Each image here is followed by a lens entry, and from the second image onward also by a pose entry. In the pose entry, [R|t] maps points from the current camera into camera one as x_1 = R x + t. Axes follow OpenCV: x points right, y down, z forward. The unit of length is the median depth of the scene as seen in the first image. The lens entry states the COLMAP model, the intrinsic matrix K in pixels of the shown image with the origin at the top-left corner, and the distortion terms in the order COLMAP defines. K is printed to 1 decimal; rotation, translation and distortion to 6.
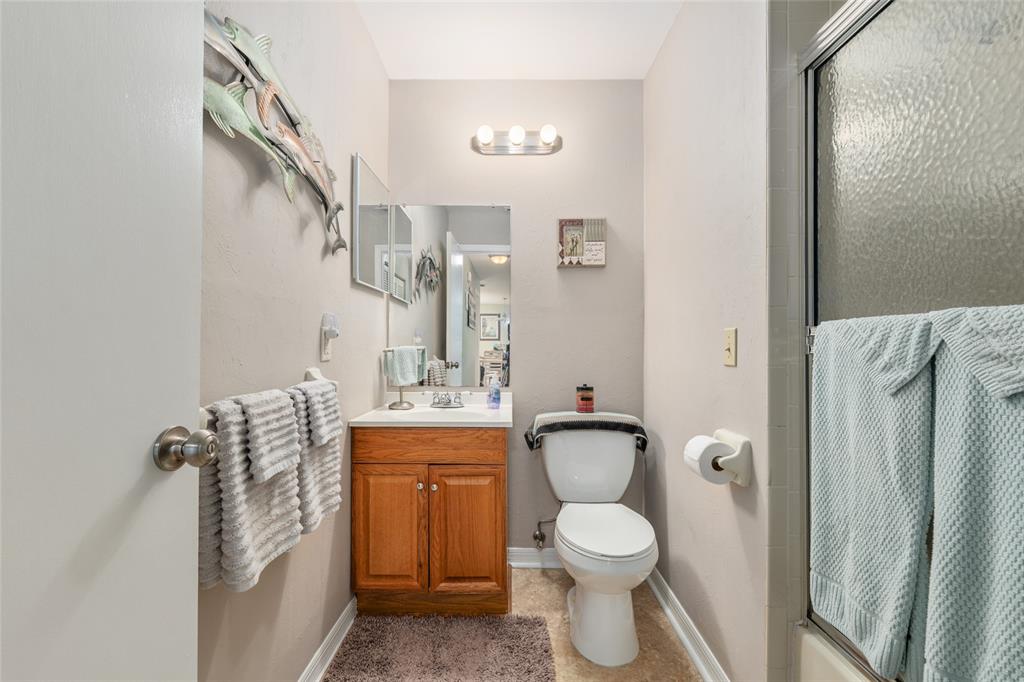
lens RADIAL K [[410.0, 0, 509.6], [0, 410.0, 346.6], [0, 0, 1]] dist [-0.002797, -0.000415]
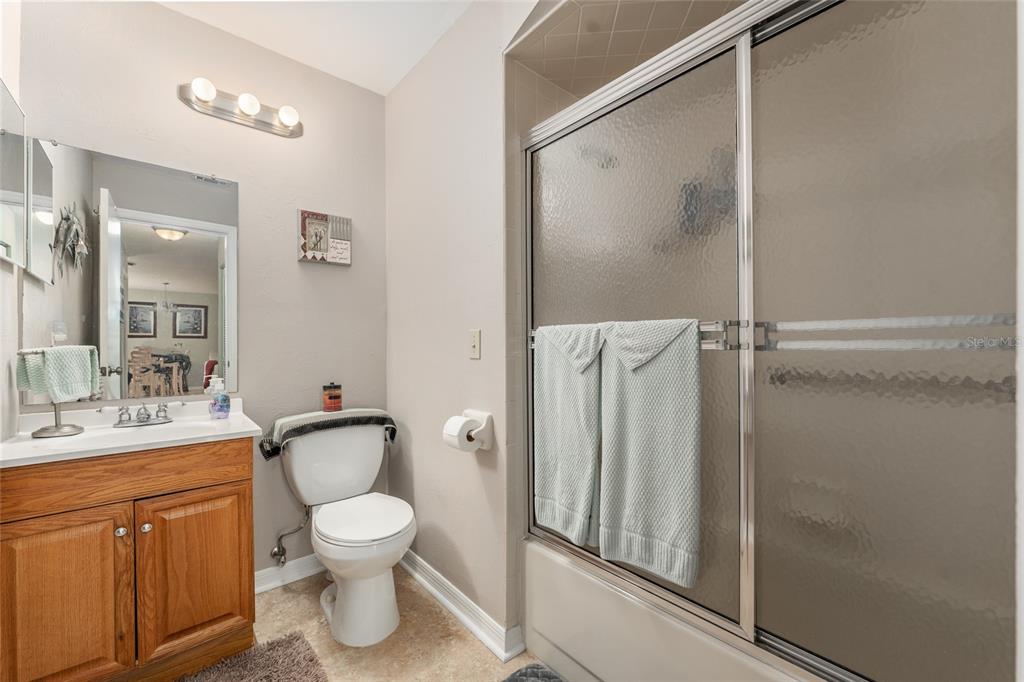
lens RADIAL K [[410.0, 0, 498.5], [0, 410.0, 345.7], [0, 0, 1]] dist [-0.002797, -0.000415]
pose [[0.764019, -0.009145, 0.645129, -0.166821], [0.006178, 0.999957, 0.006857, -0.001888], [-0.645165, -0.001254, 0.764042, -0.019184]]
